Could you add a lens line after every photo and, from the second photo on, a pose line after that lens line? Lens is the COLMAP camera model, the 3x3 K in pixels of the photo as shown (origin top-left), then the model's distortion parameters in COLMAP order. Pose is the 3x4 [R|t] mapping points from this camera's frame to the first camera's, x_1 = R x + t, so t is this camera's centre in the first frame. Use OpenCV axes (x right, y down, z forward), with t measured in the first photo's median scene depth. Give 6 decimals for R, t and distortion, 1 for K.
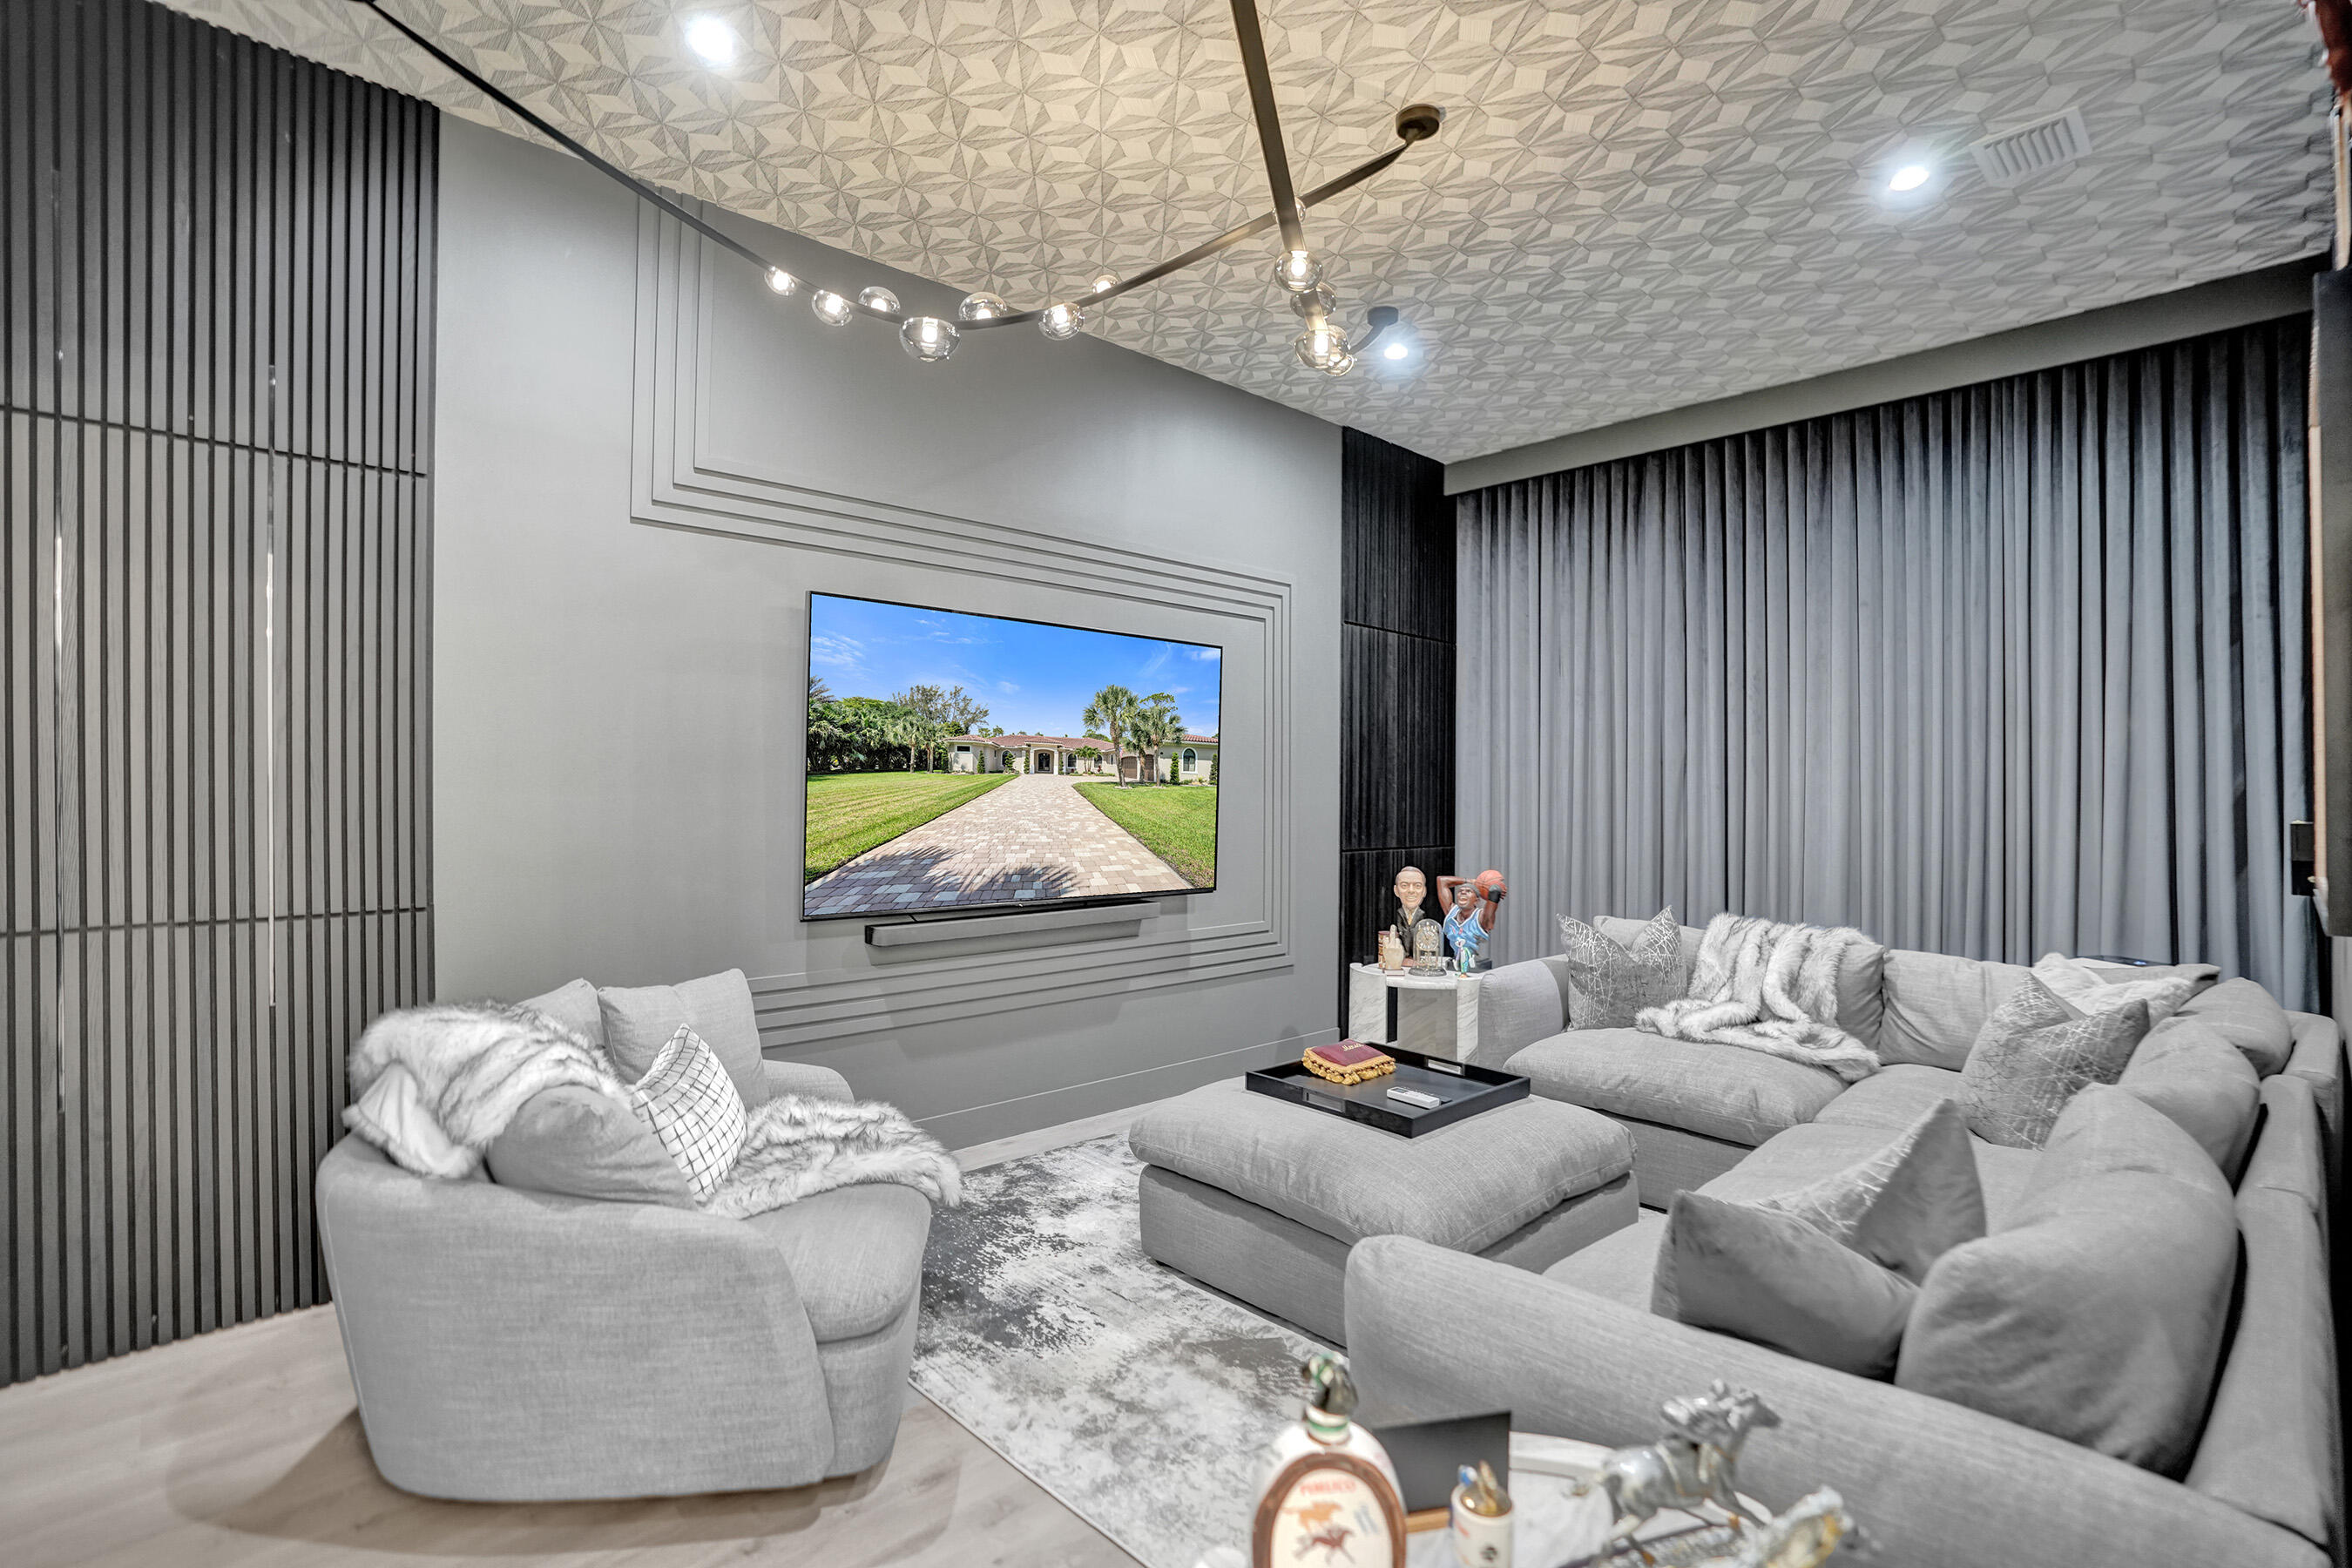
lens RADIAL K [[1102.2, 0, 1189.6], [0, 1102.2, 786.3], [0, 0, 1]] dist [0.000238, 0.000143]
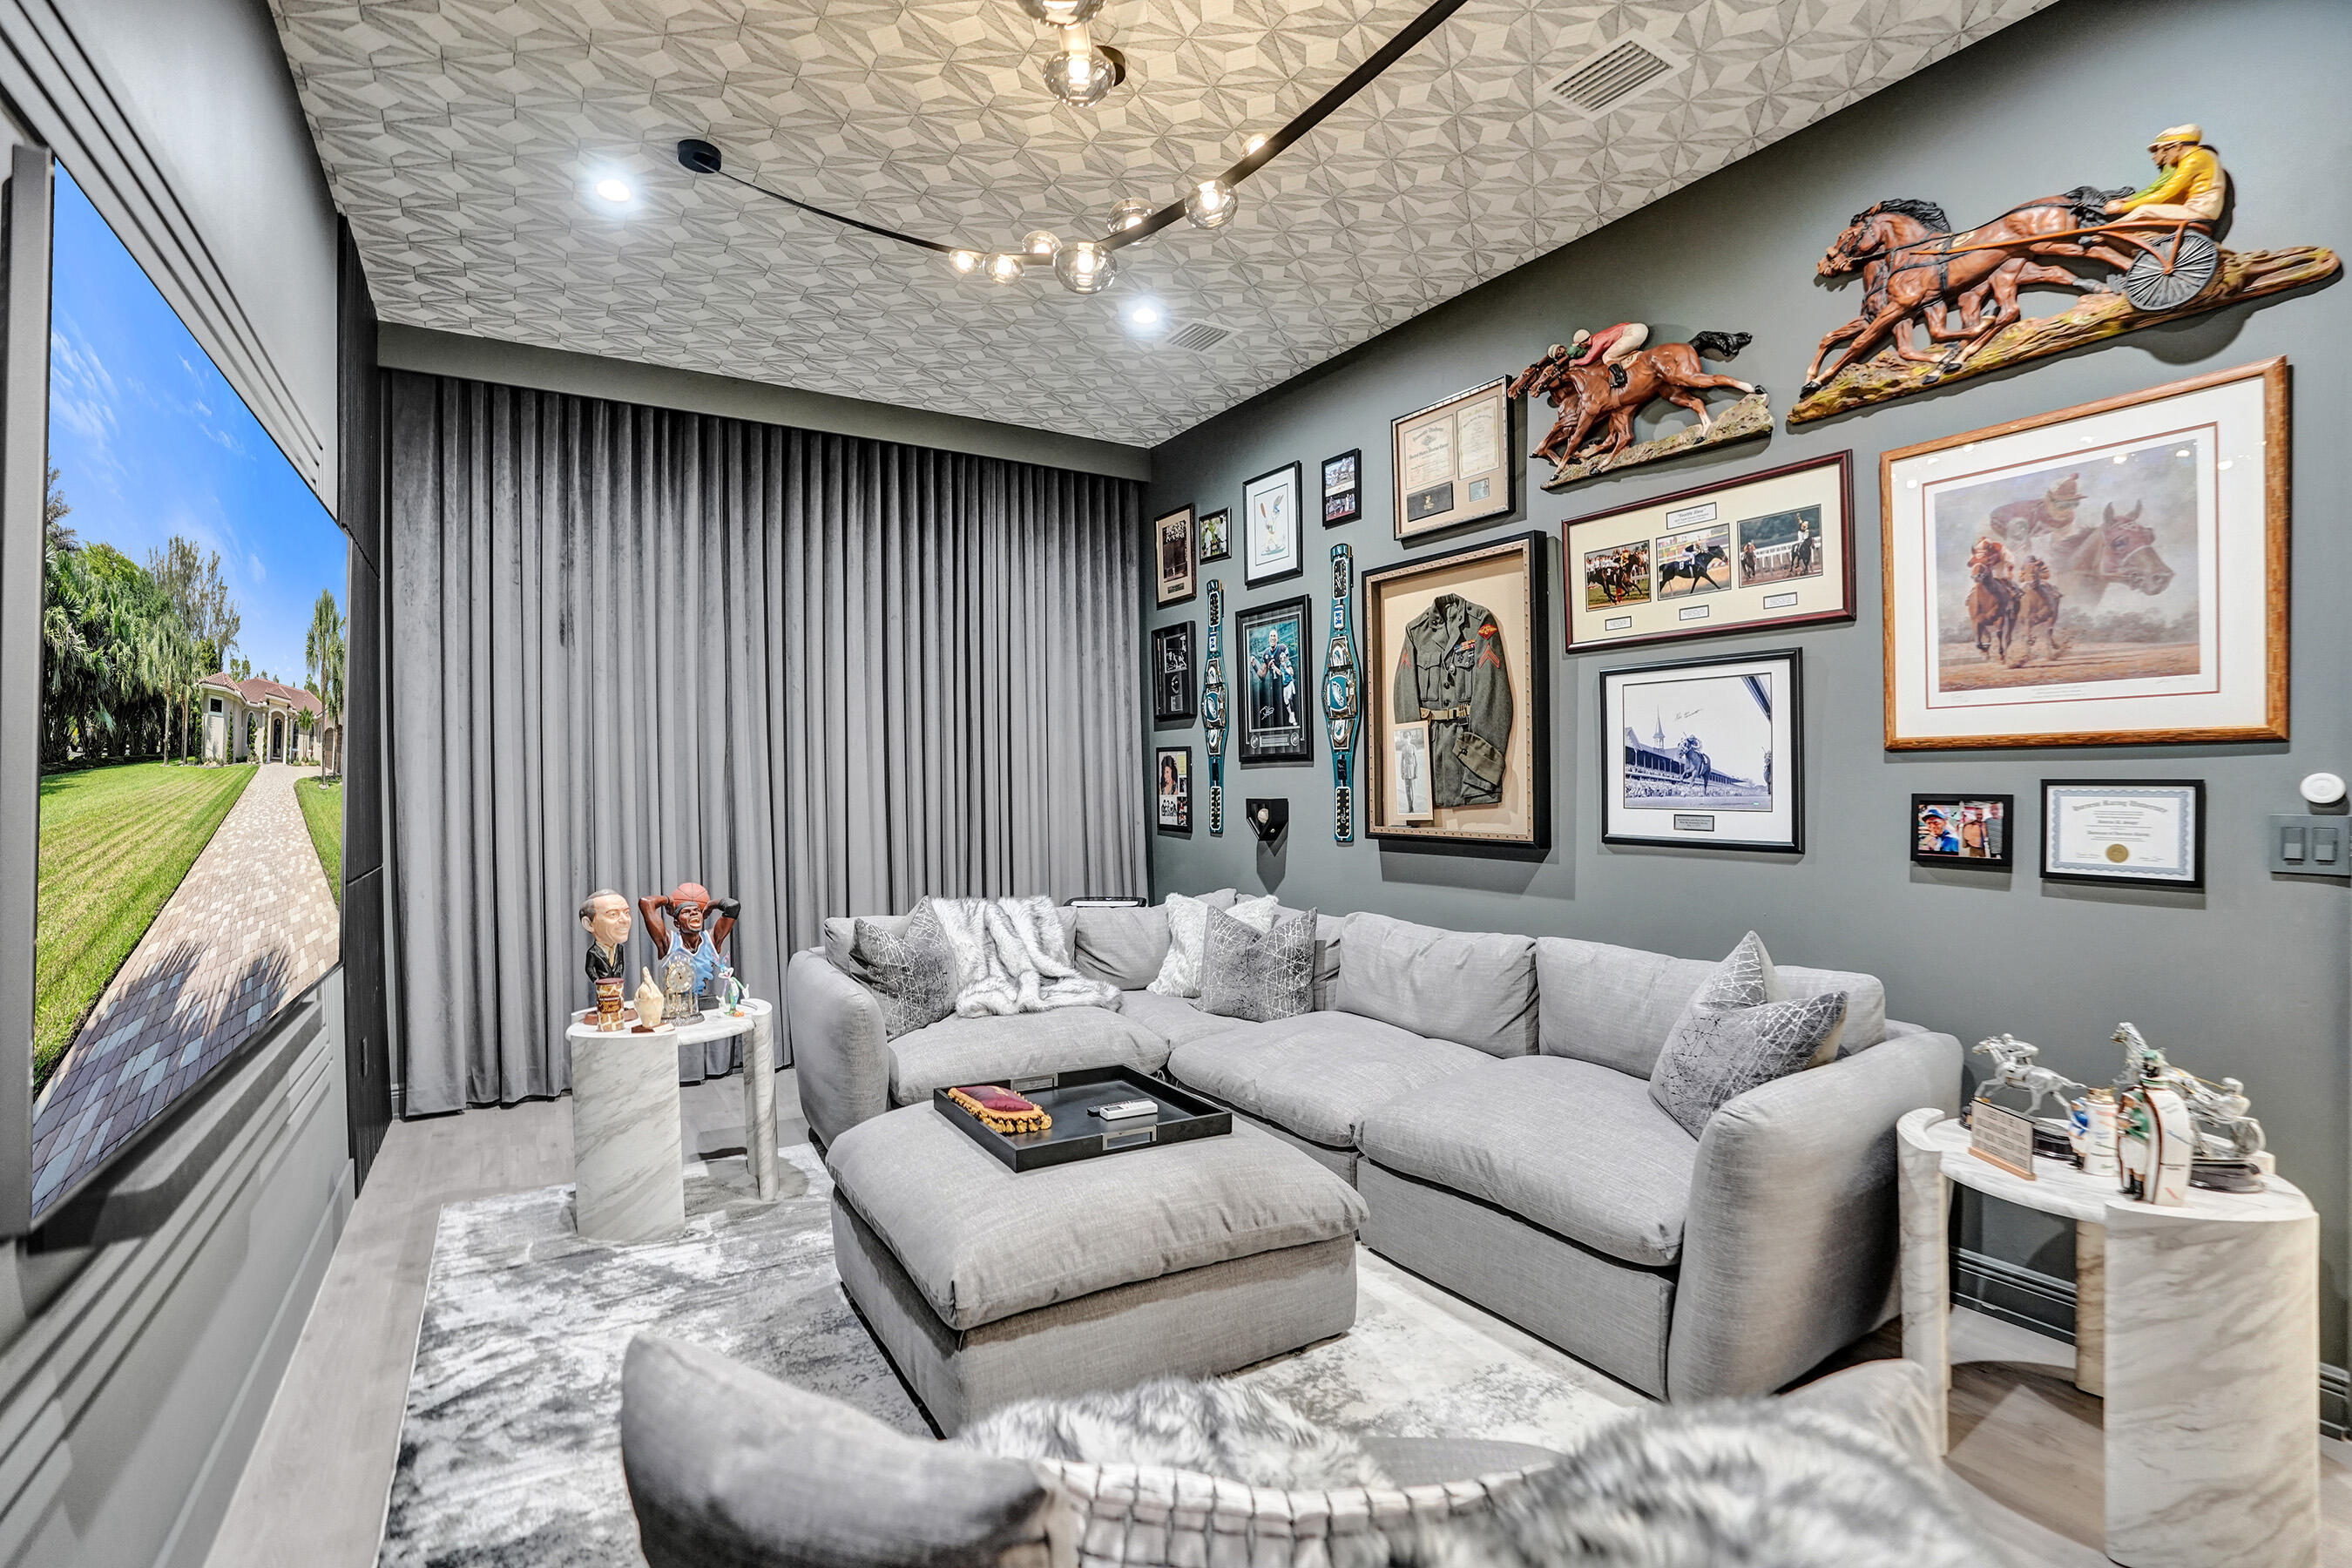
lens RADIAL K [[1102.2, 0, 1189.6], [0, 1102.2, 786.3], [0, 0, 1]] dist [0.000238, 0.000143]
pose [[0.215779, -0.012507, 0.976362, -0.517101], [0.001672, 0.999921, 0.012439, -0.008003], [-0.976441, -0.001052, 0.215783, 0.533973]]
